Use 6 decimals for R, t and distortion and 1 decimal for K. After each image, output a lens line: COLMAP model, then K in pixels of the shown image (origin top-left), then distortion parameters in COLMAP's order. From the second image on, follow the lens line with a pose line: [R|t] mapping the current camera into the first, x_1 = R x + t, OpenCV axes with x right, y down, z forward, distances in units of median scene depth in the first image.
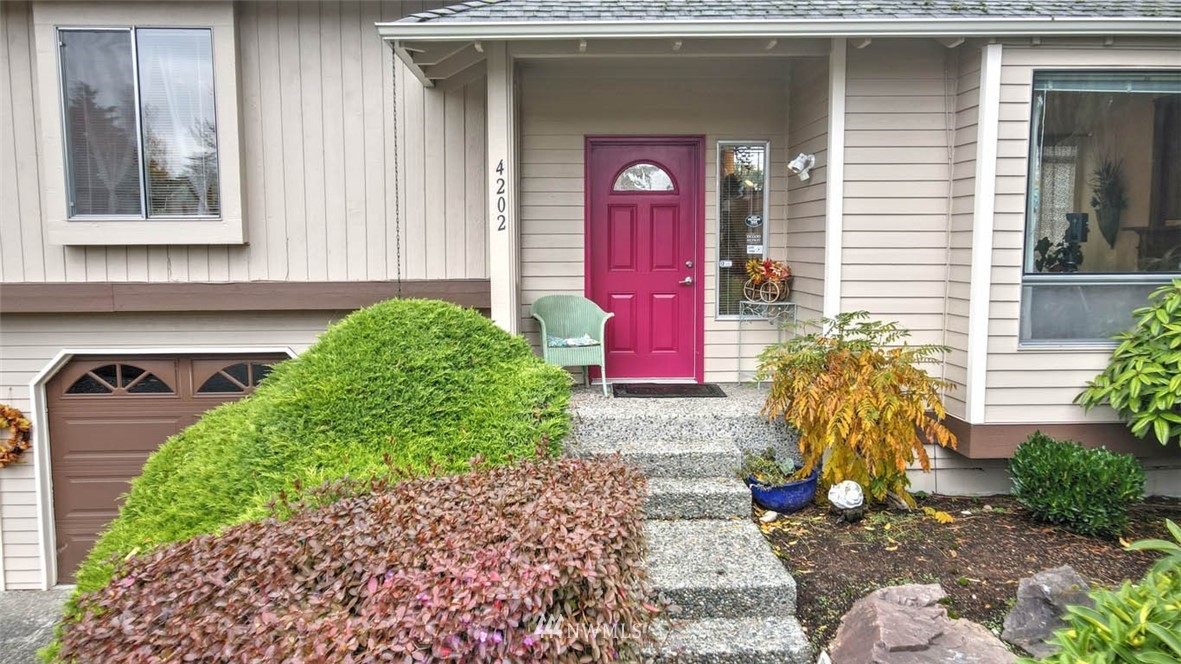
lens RADIAL K [[872.9, 0, 590.5], [0, 872.9, 332.0], [0, 0, 1]] dist [0.020634, 0.001546]
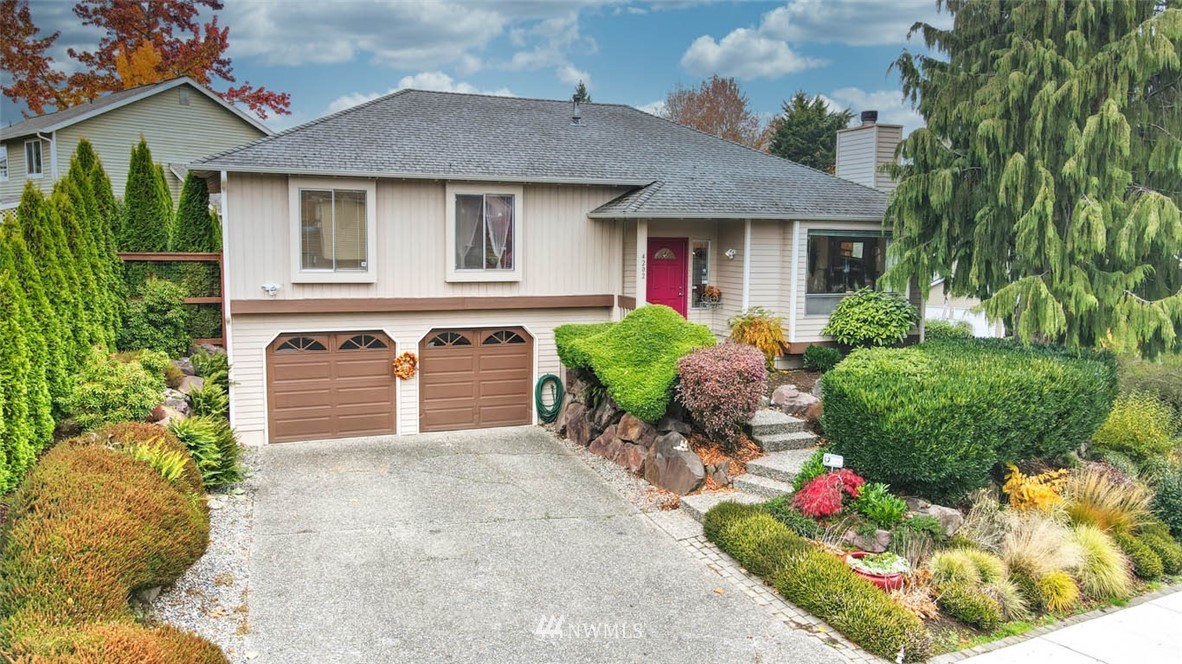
lens RADIAL K [[873.6, 0, 591.0], [0, 873.6, 332.0], [0, 0, 1]] dist [0.020634, 0.001546]
pose [[0.938686, -0.021782, 0.344084, -1.205752], [0.018085, 0.999739, 0.013952, 0.012230], [-0.344298, -0.006874, 0.938835, -1.541731]]
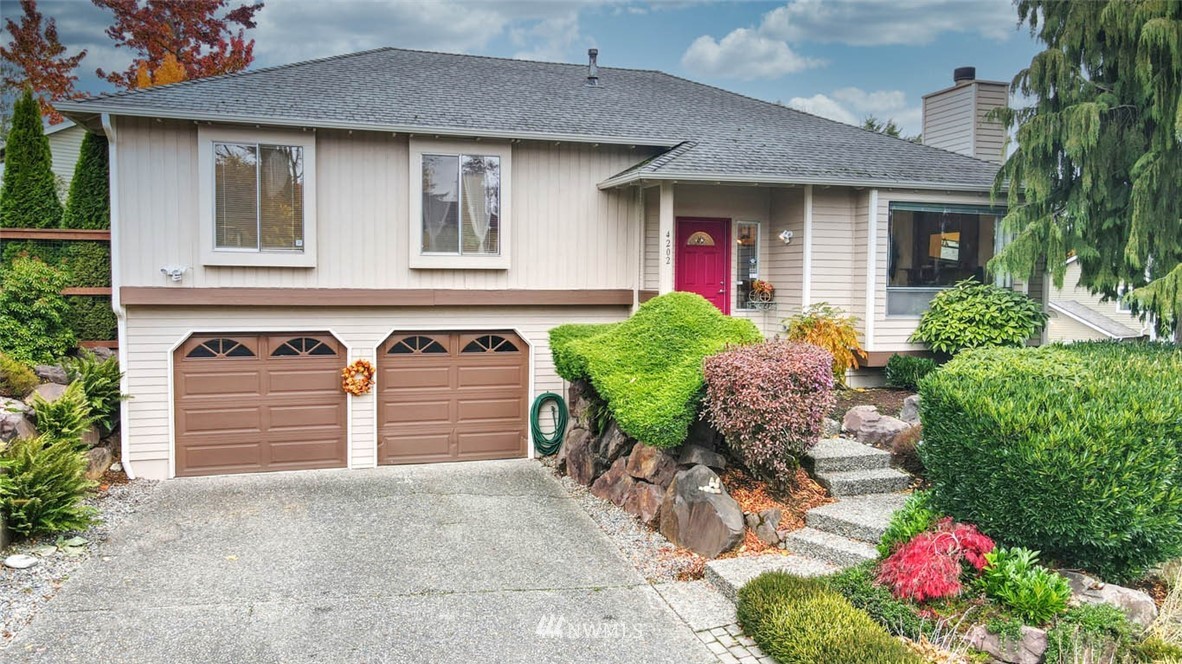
lens RADIAL K [[873.6, 0, 591.0], [0, 873.6, 332.0], [0, 0, 1]] dist [0.020634, 0.001546]
pose [[0.962010, -0.003622, 0.272992, -0.846672], [0.015016, 0.999100, -0.039660, 0.126867], [-0.272602, 0.042253, 0.961199, -0.959331]]
